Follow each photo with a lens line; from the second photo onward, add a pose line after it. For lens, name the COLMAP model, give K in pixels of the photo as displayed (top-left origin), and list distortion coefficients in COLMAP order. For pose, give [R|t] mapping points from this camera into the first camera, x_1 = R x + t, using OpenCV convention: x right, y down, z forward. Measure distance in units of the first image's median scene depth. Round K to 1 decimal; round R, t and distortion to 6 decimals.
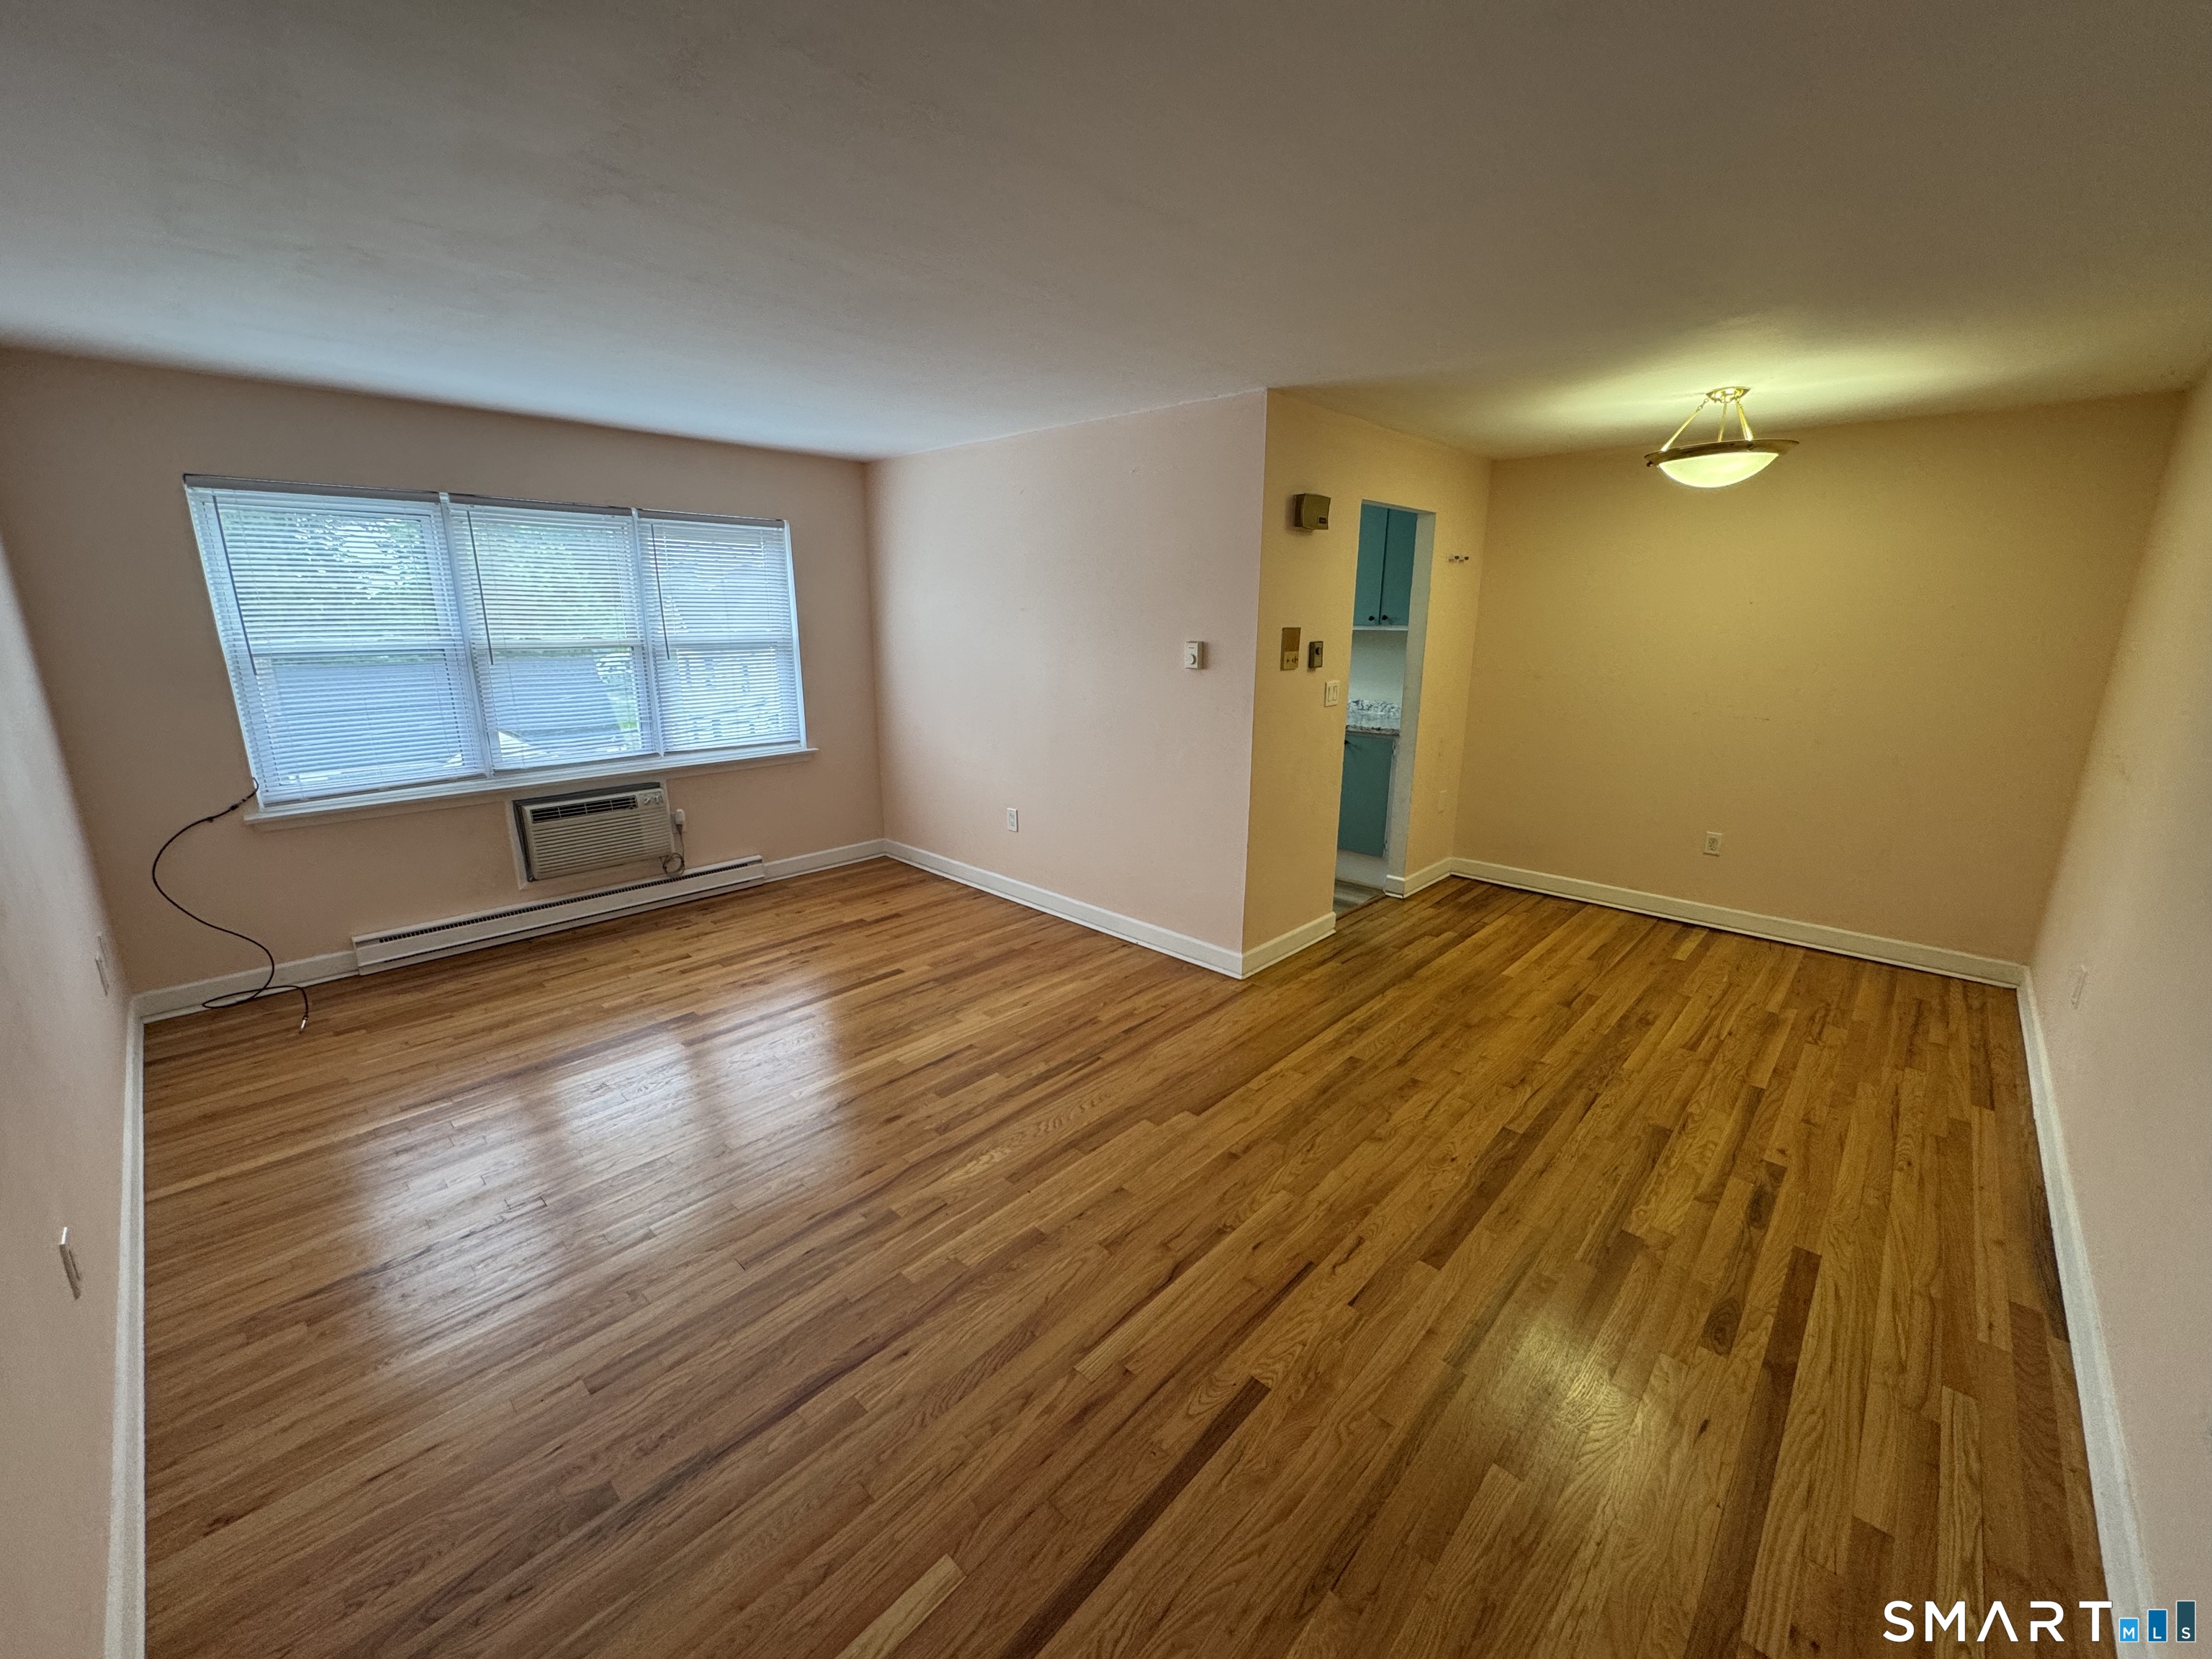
lens RADIAL K [[882.1, 0, 1111.9], [0, 882.1, 830.5], [0, 0, 1]] dist [-0.003275, 0.000920]
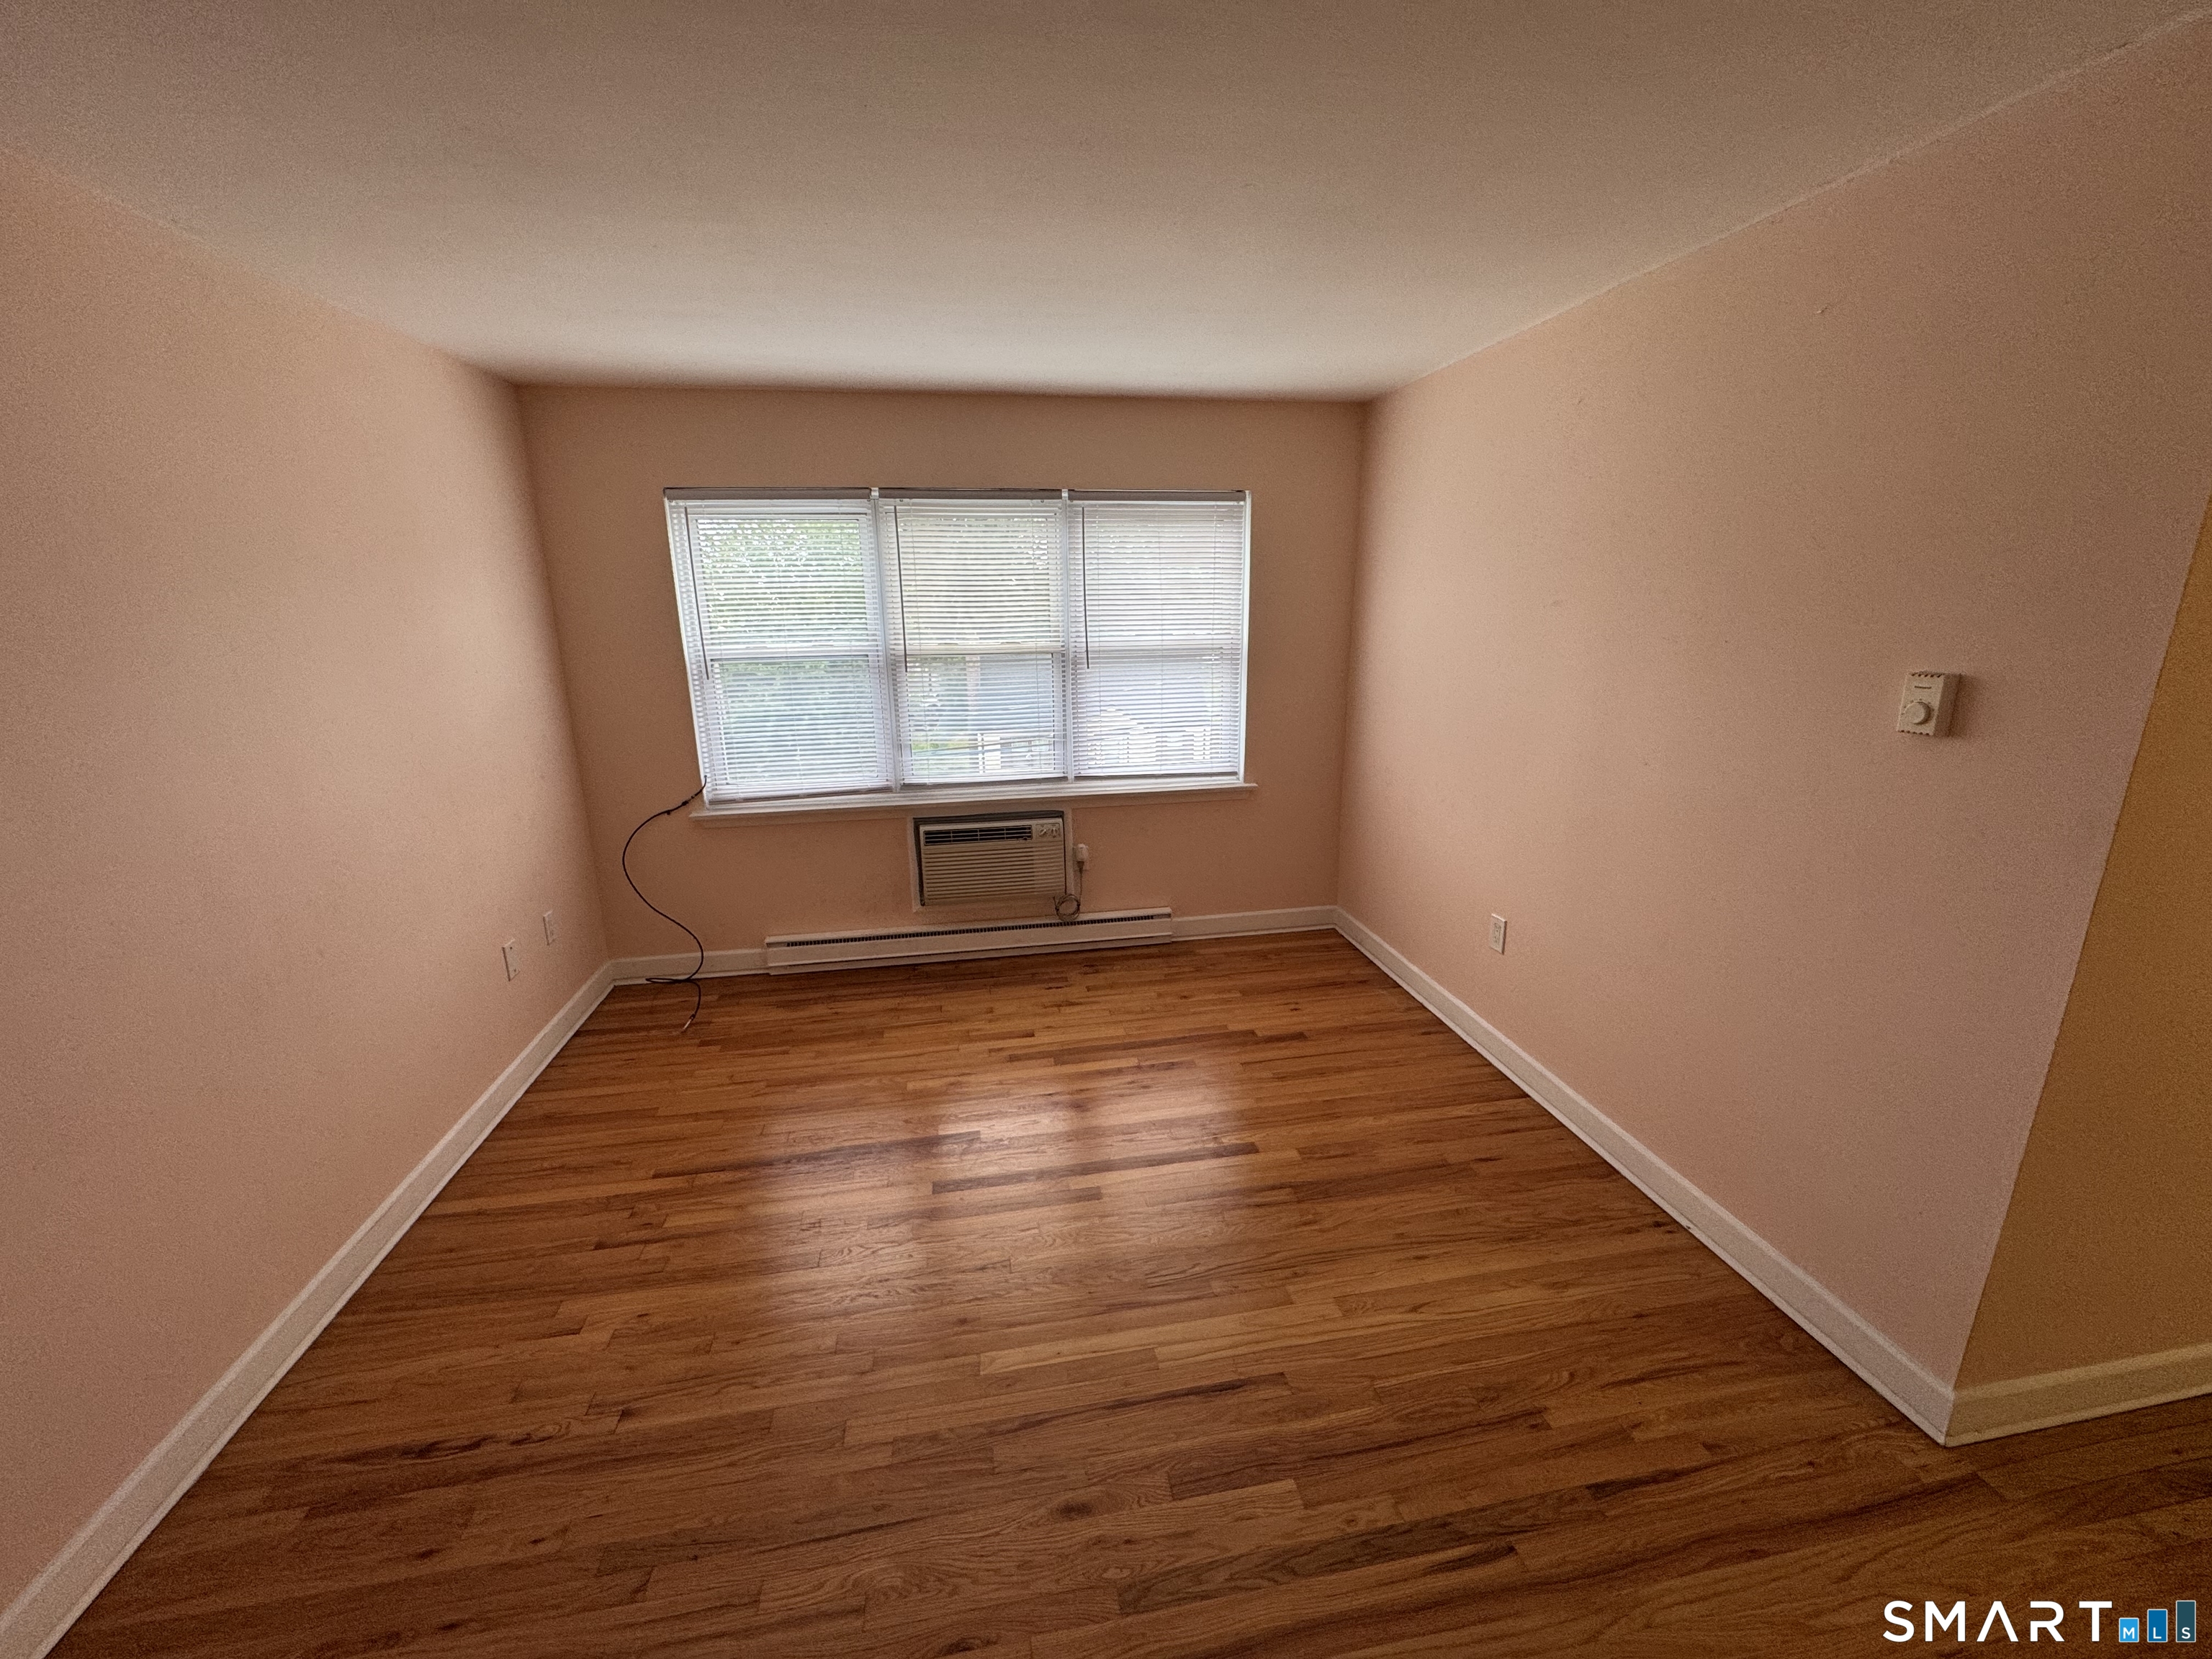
lens RADIAL K [[882.1, 0, 1106.7], [0, 882.1, 829.0], [0, 0, 1]] dist [-0.003275, 0.000920]
pose [[0.797913, 0.134663, -0.587538, 0.030606], [-0.129730, 0.990248, 0.050782, -0.098864], [0.588647, 0.035702, 0.807601, 0.379774]]
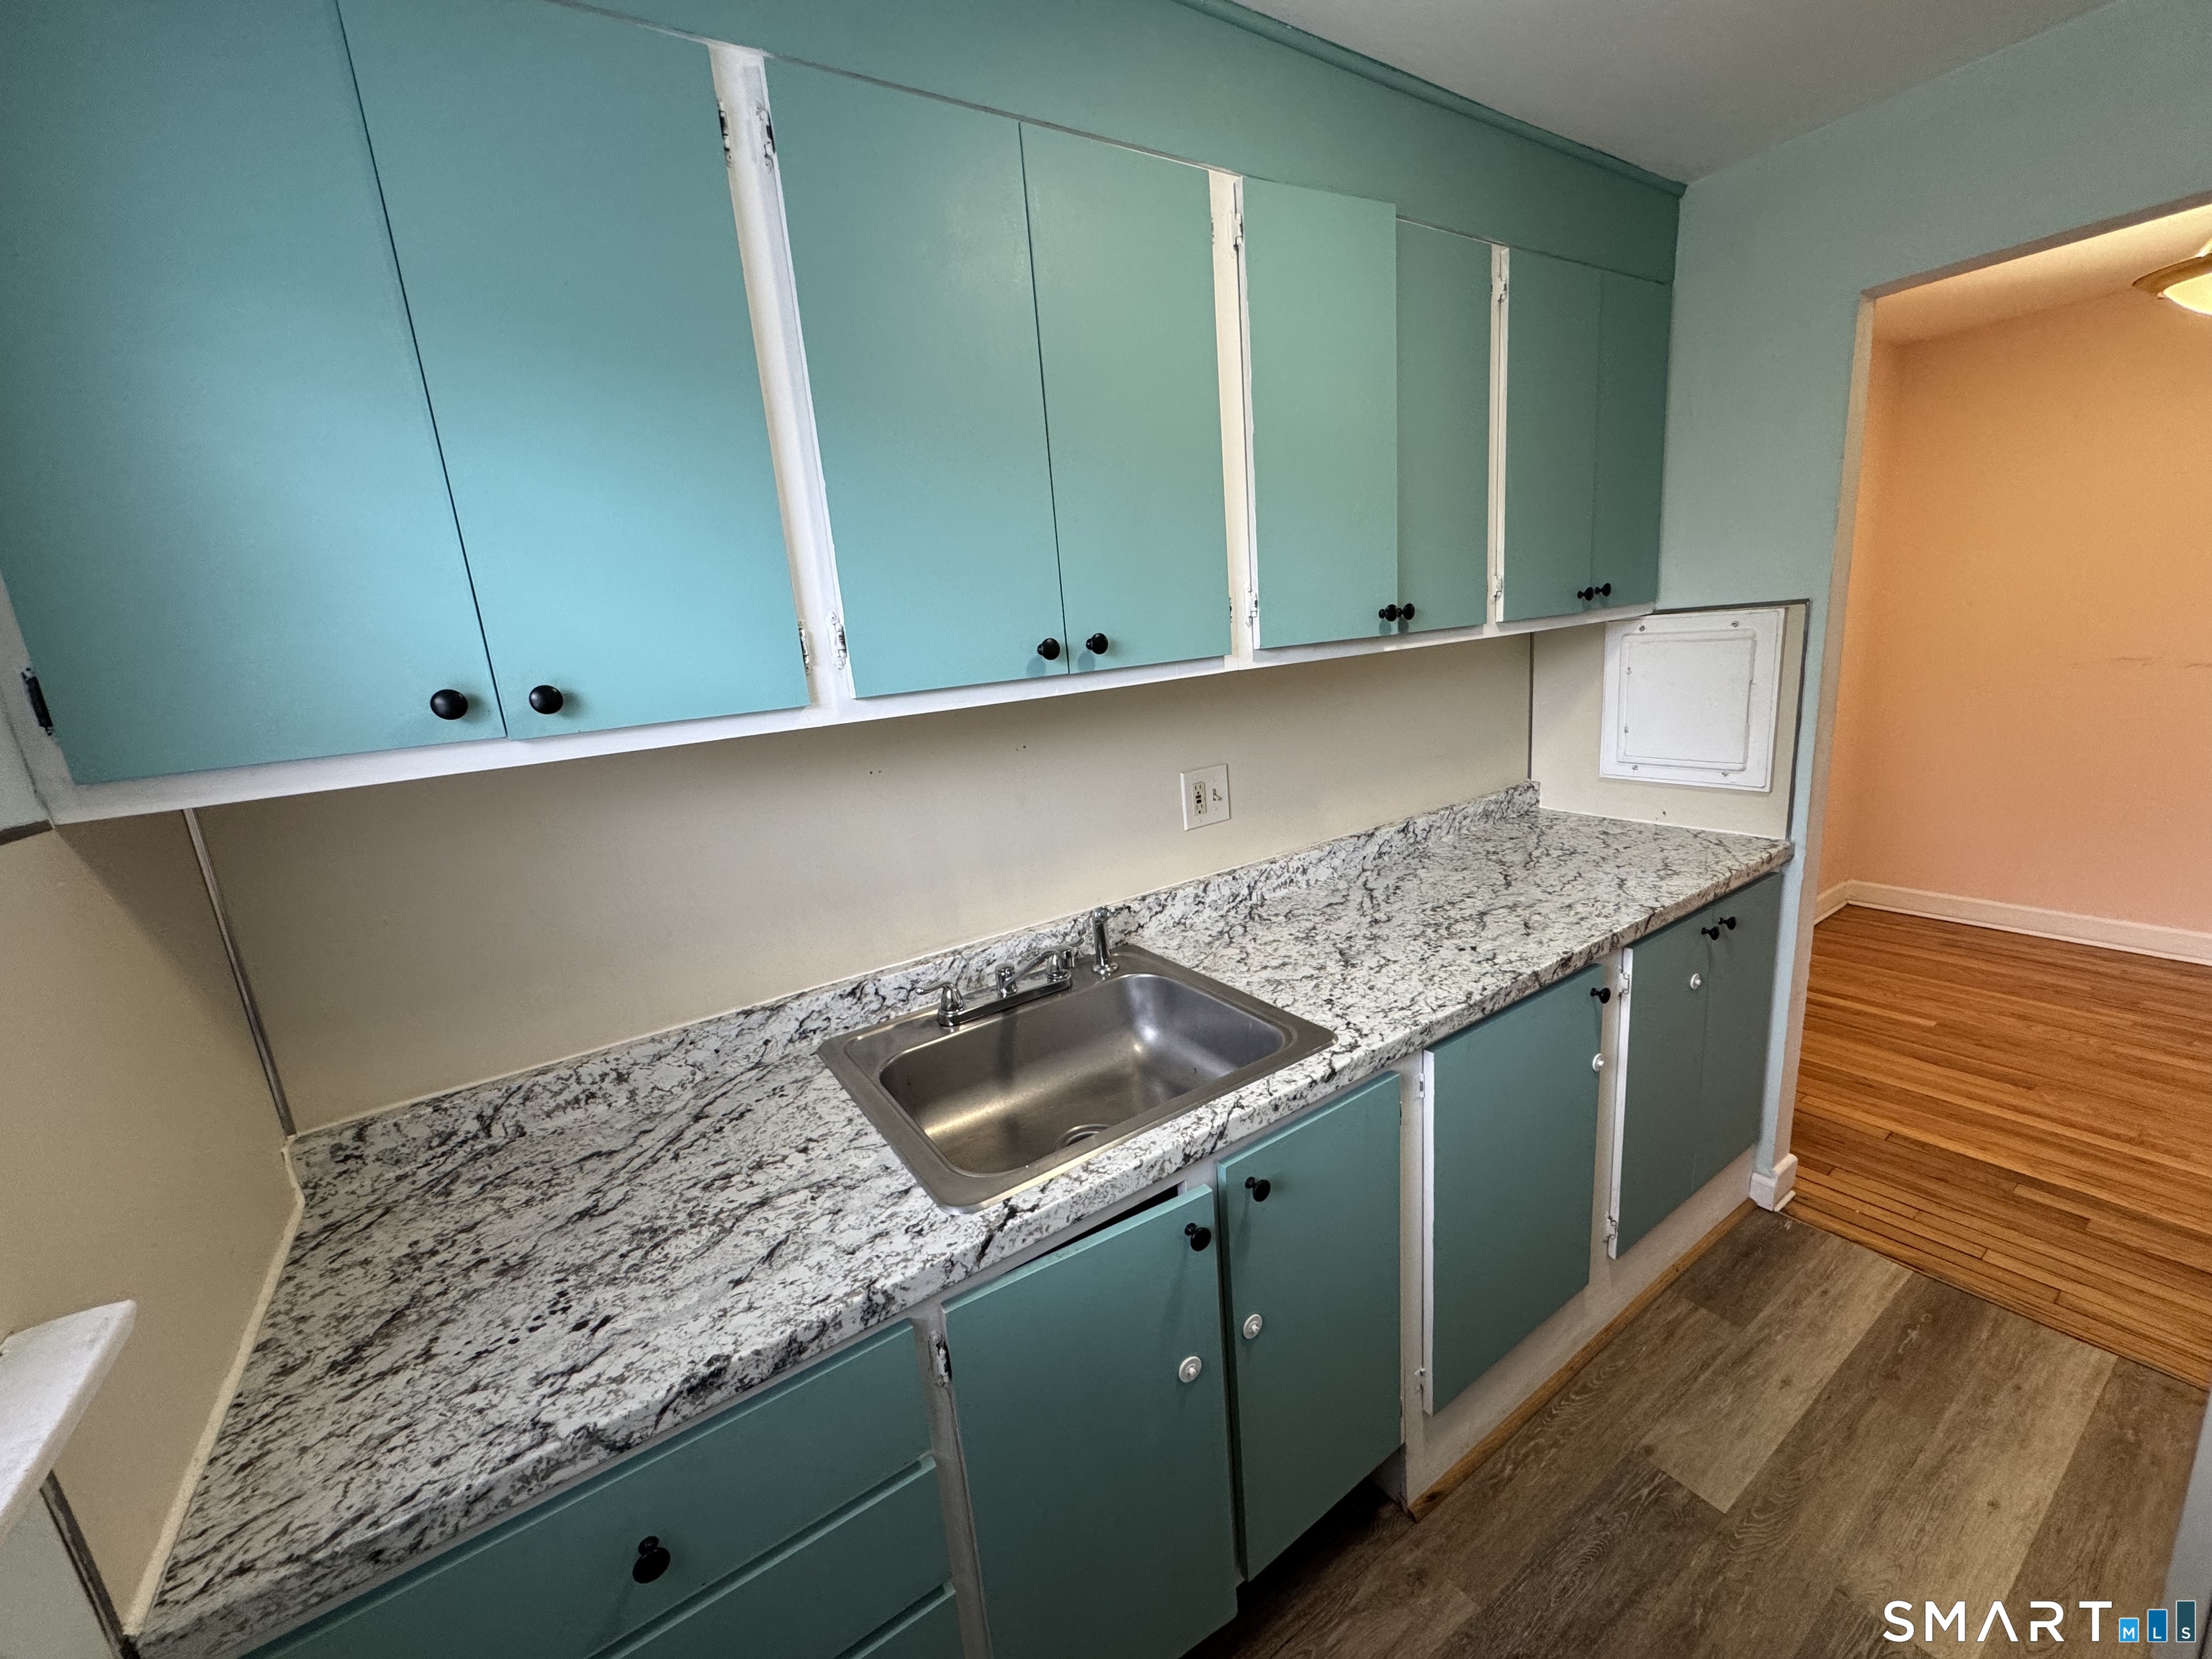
lens RADIAL K [[882.1, 0, 1123.2], [0, 882.1, 812.4], [0, 0, 1]] dist [-0.003275, 0.000920]
pose [[0.225361, -0.240443, 0.944140, -0.159163], [0.312126, 0.935810, 0.163819, -0.358917], [-0.922925, 0.257772, 0.285943, 1.411253]]
